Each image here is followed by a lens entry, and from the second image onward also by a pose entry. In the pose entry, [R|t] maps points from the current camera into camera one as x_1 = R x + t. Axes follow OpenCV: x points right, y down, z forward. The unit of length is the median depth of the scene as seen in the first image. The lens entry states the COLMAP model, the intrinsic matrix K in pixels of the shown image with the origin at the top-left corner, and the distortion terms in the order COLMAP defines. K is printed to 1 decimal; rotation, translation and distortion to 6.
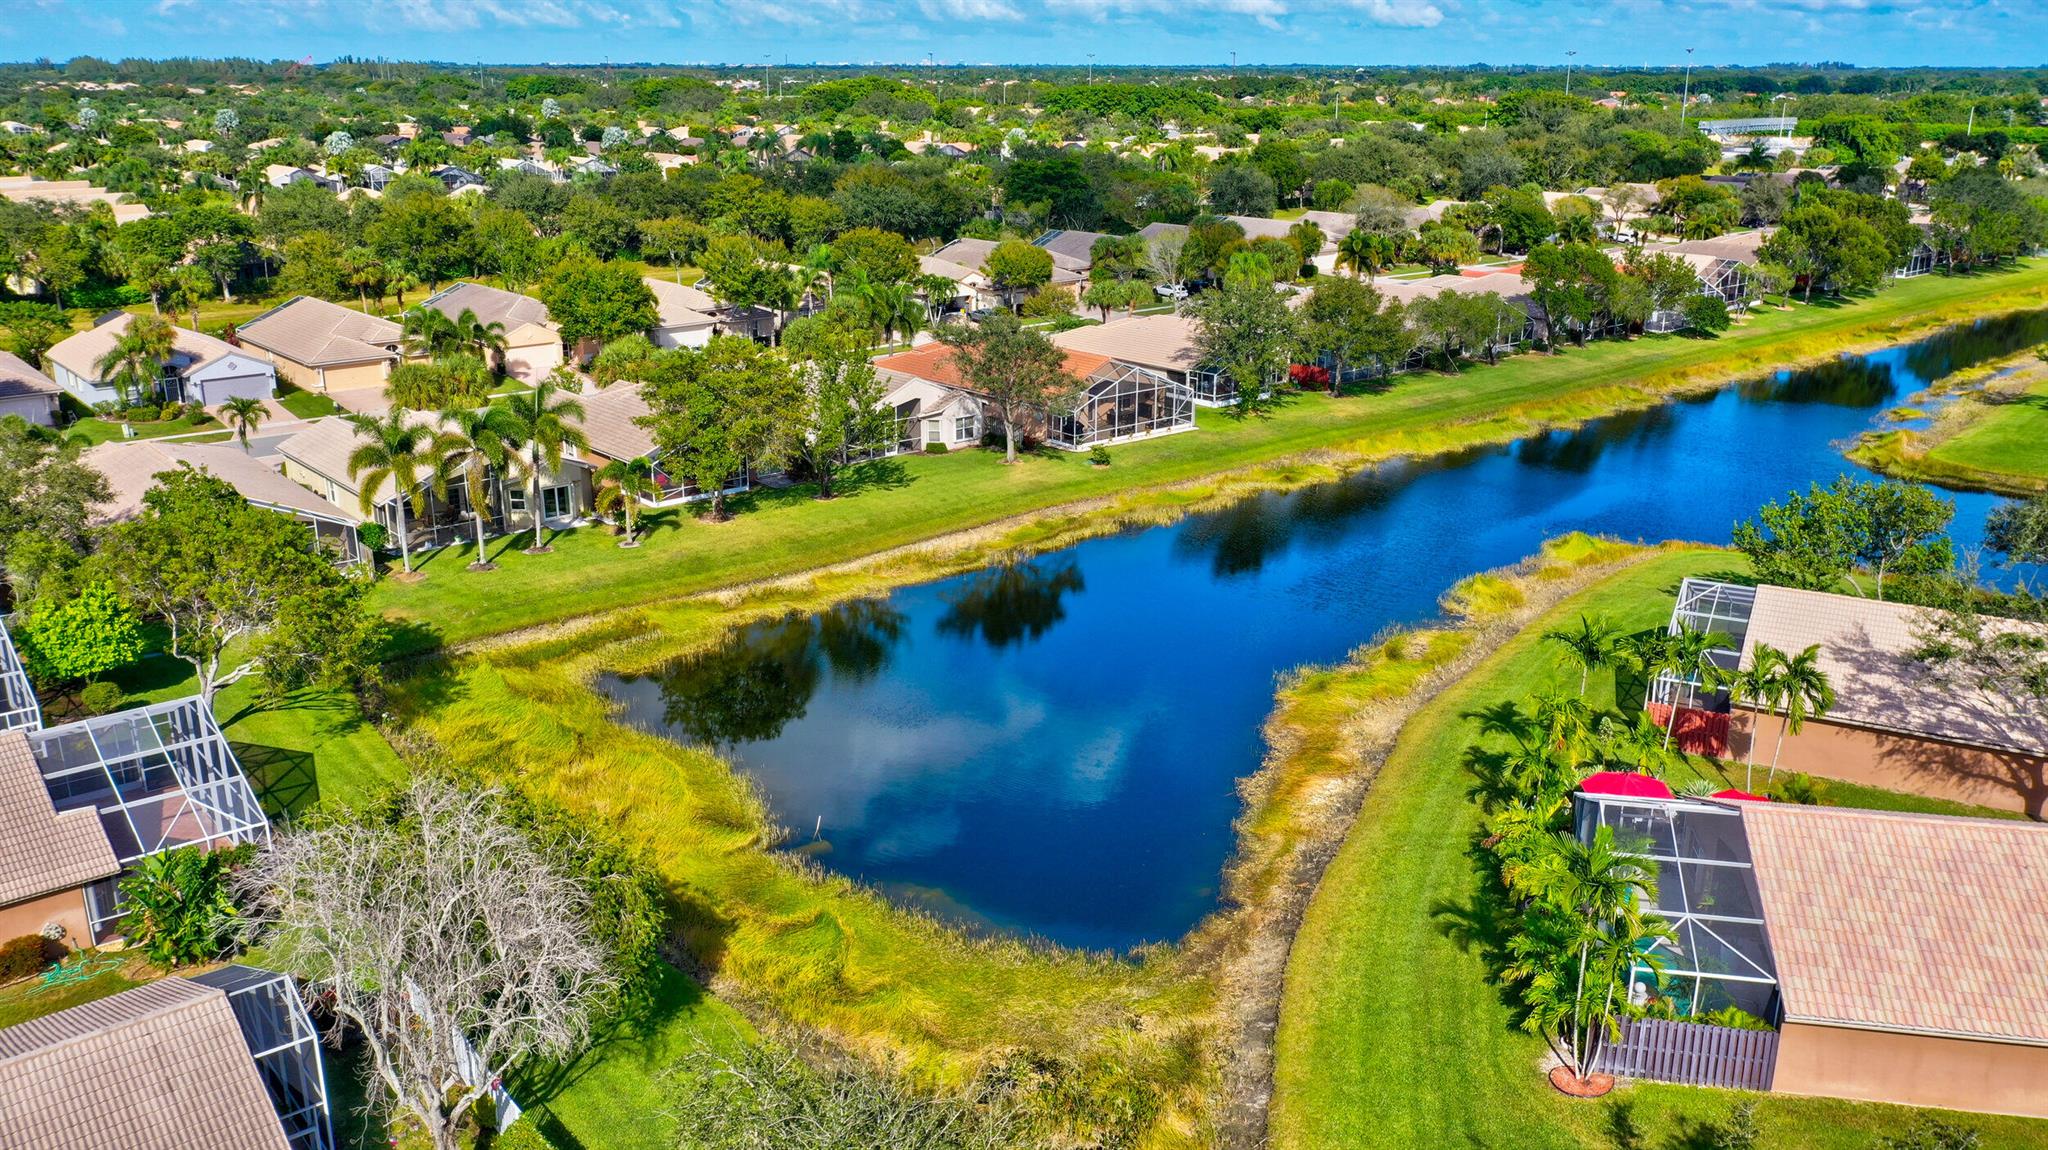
lens RADIAL K [[1614.0, 0, 1022.0], [0, 1614.0, 575.8], [0, 0, 1]] dist [-0.000478, -0.001833]
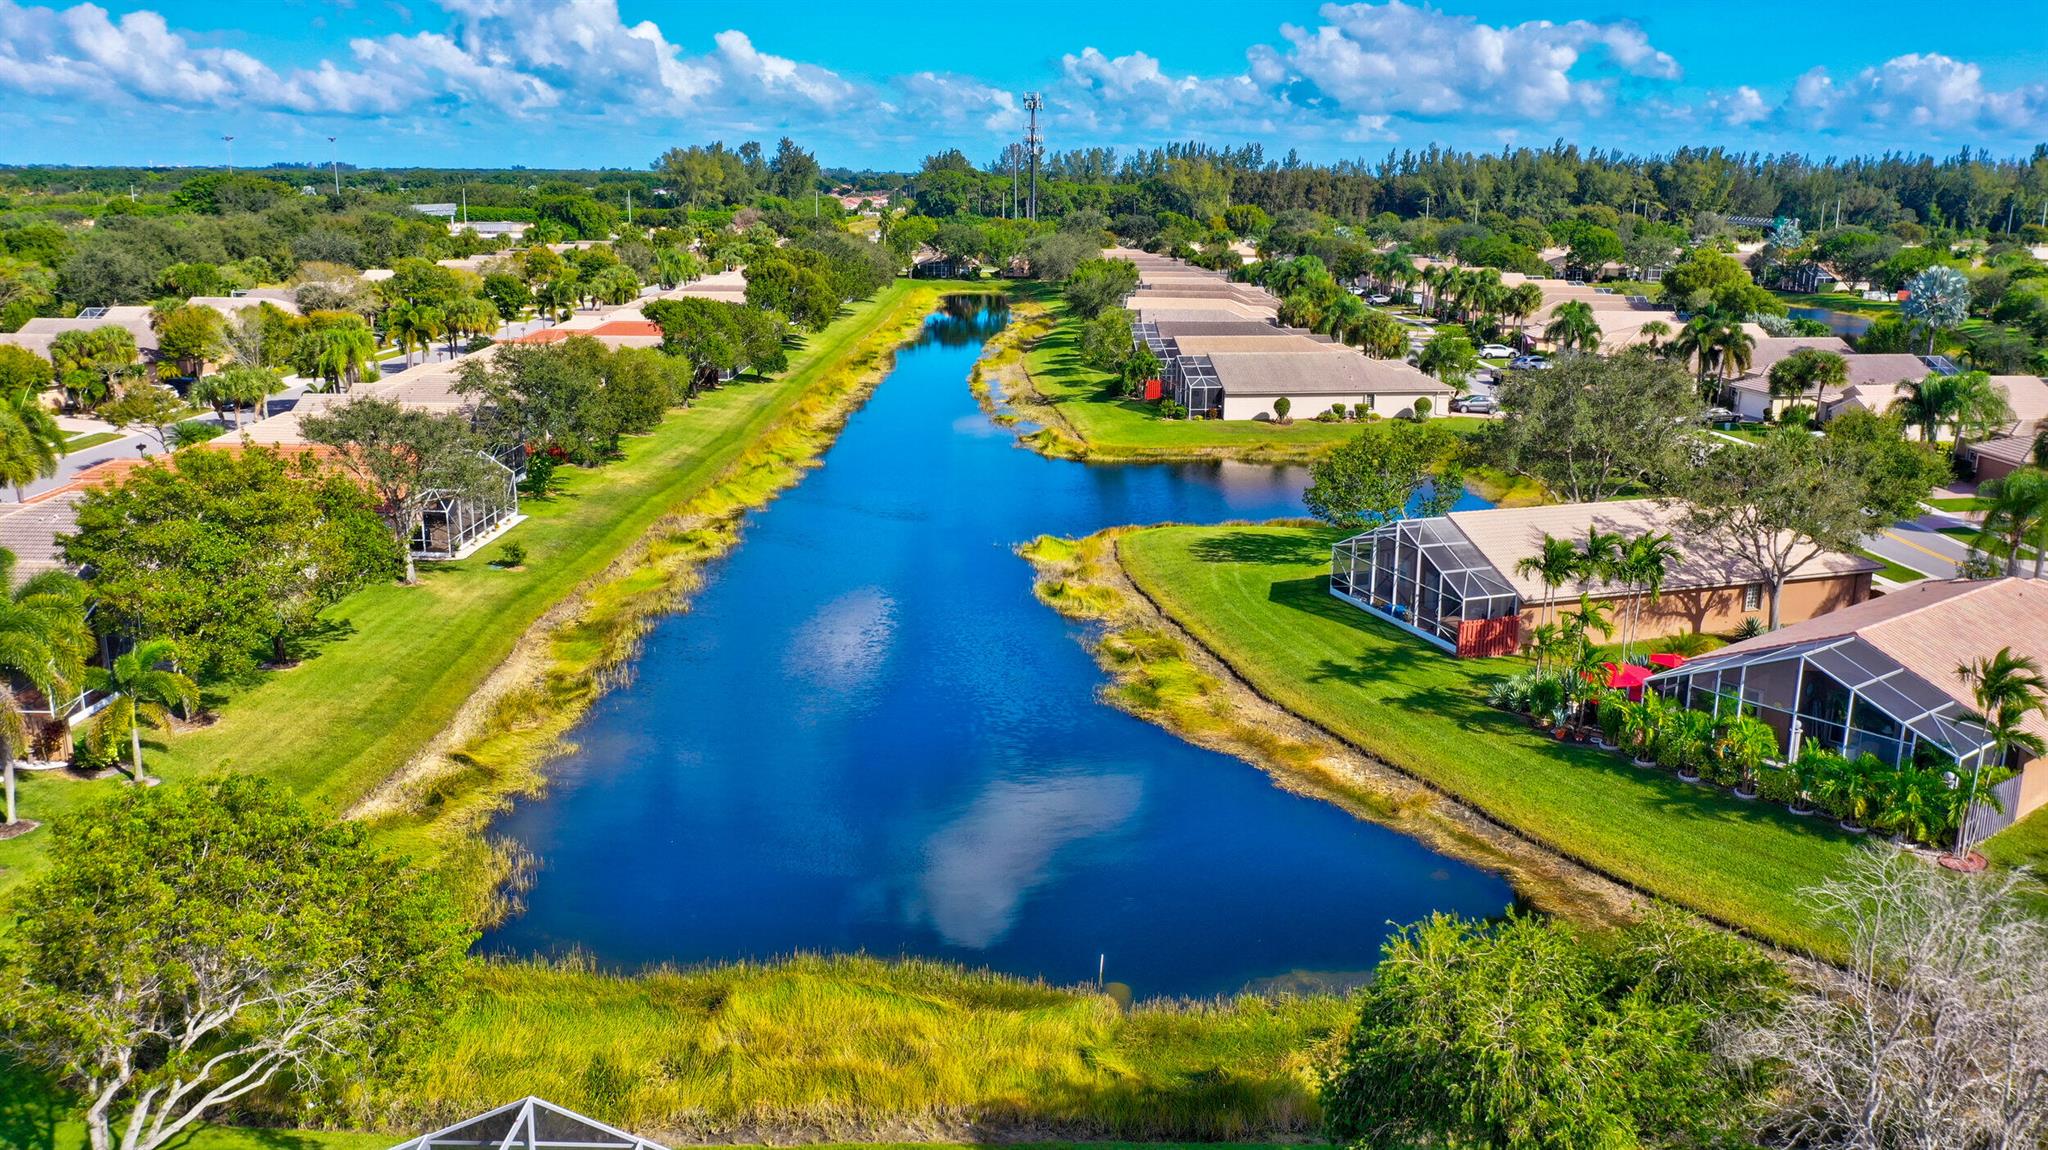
lens RADIAL K [[1618.4, 0, 1017.7], [0, 1618.4, 569.8], [0, 0, 1]] dist [-0.001353, -0.001045]
pose [[0.661438, -0.174067, 0.729521, -0.578796], [0.219700, 0.974994, 0.033442, -0.058383], [-0.717099, 0.138156, 0.683141, 0.380235]]
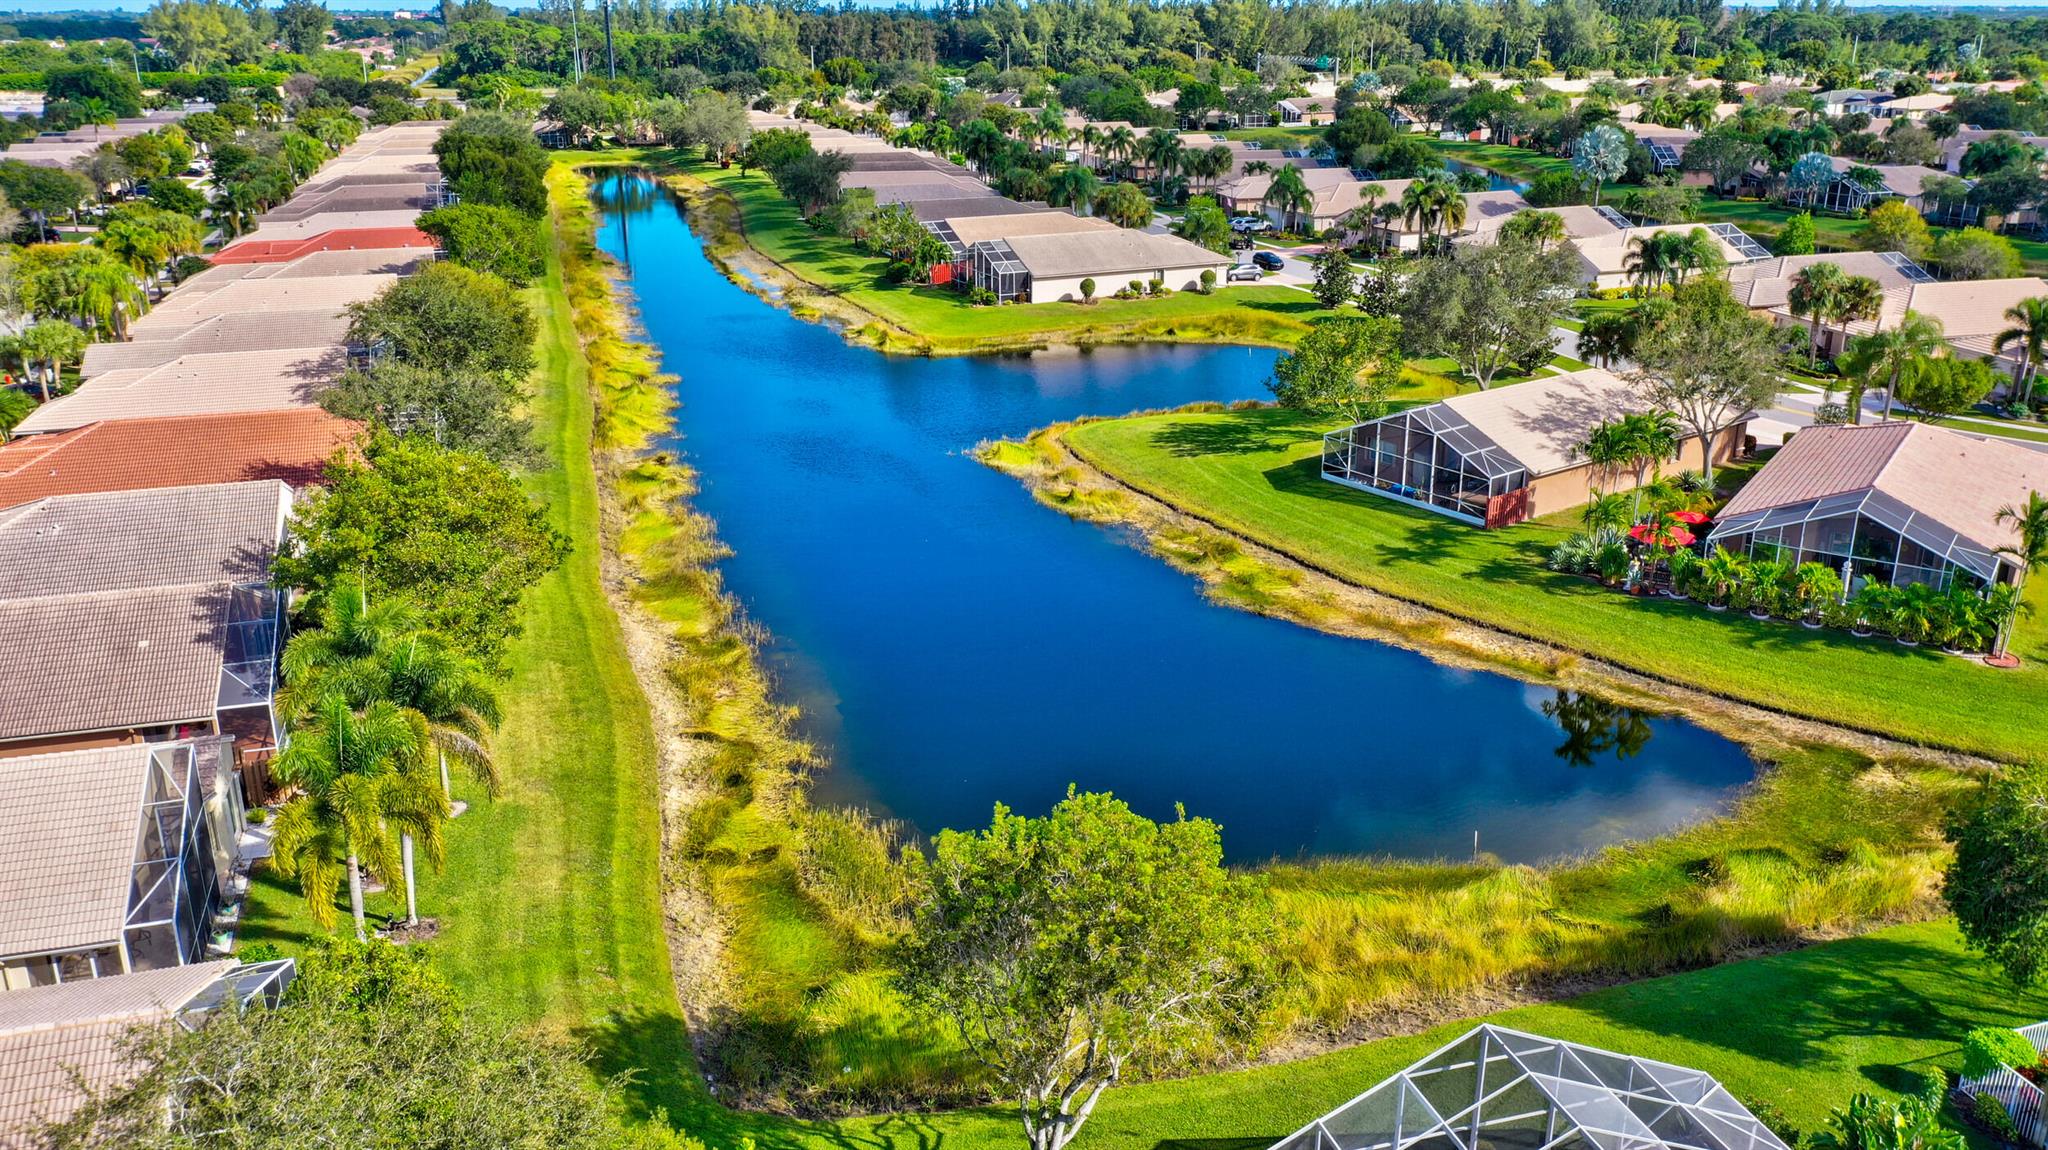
lens RADIAL K [[1633.1, 0, 1021.6], [0, 1633.1, 578.6], [0, 0, 1]] dist [0.000956, -0.005382]
pose [[0.407702, -0.303874, 0.861069, -0.823399], [0.279728, 0.939227, 0.199009, -0.203952], [-0.869213, 0.159729, 0.467926, 0.630787]]
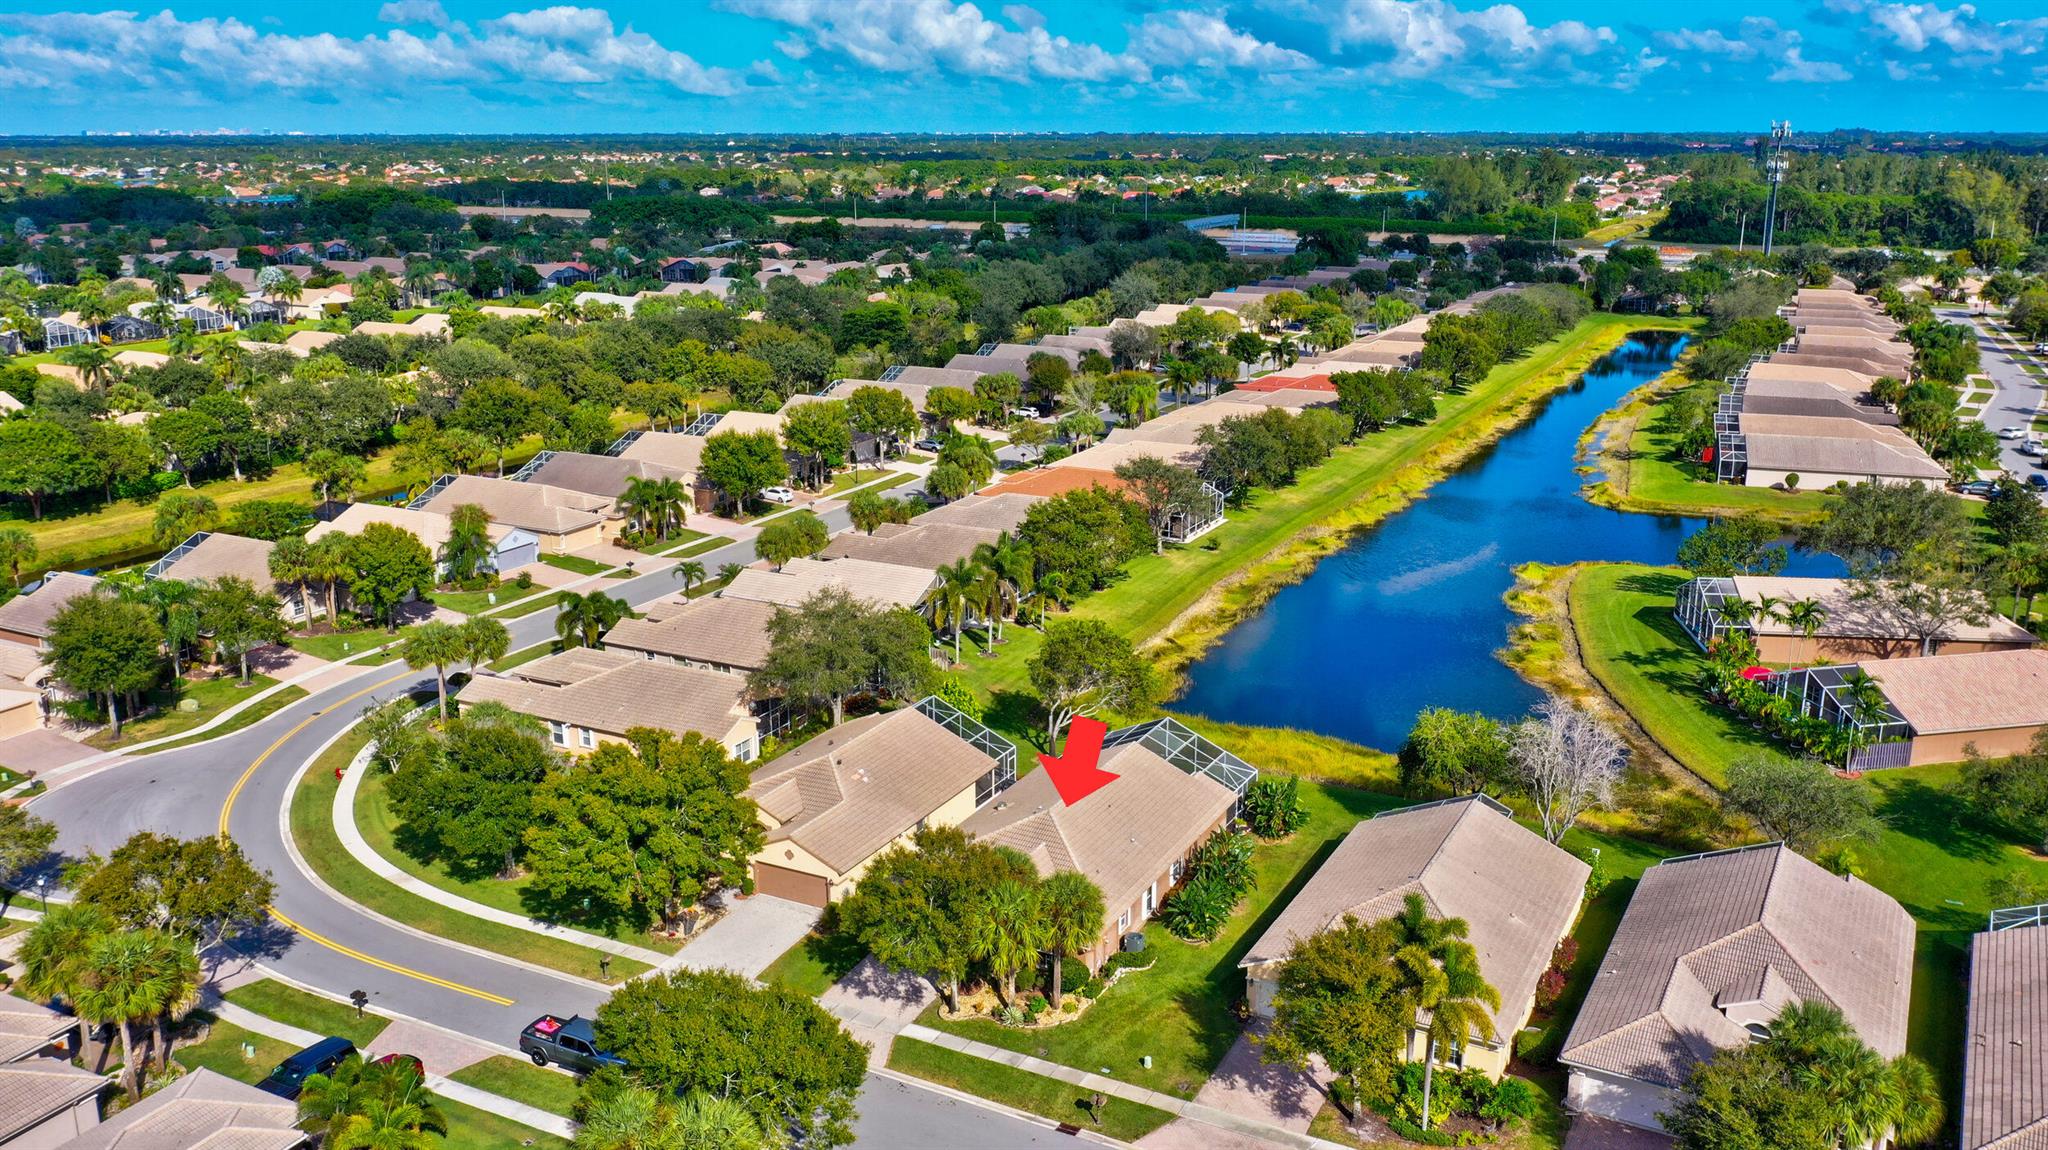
lens RADIAL K [[1648.5, 0, 1021.9], [0, 1648.5, 576.3], [0, 0, 1]] dist [0.001219, -0.005148]
pose [[0.926257, -0.101483, 0.362973, -1.019613], [0.116876, 0.992932, -0.020640, -0.051408], [-0.358313, 0.061541, 0.931571, -0.549285]]
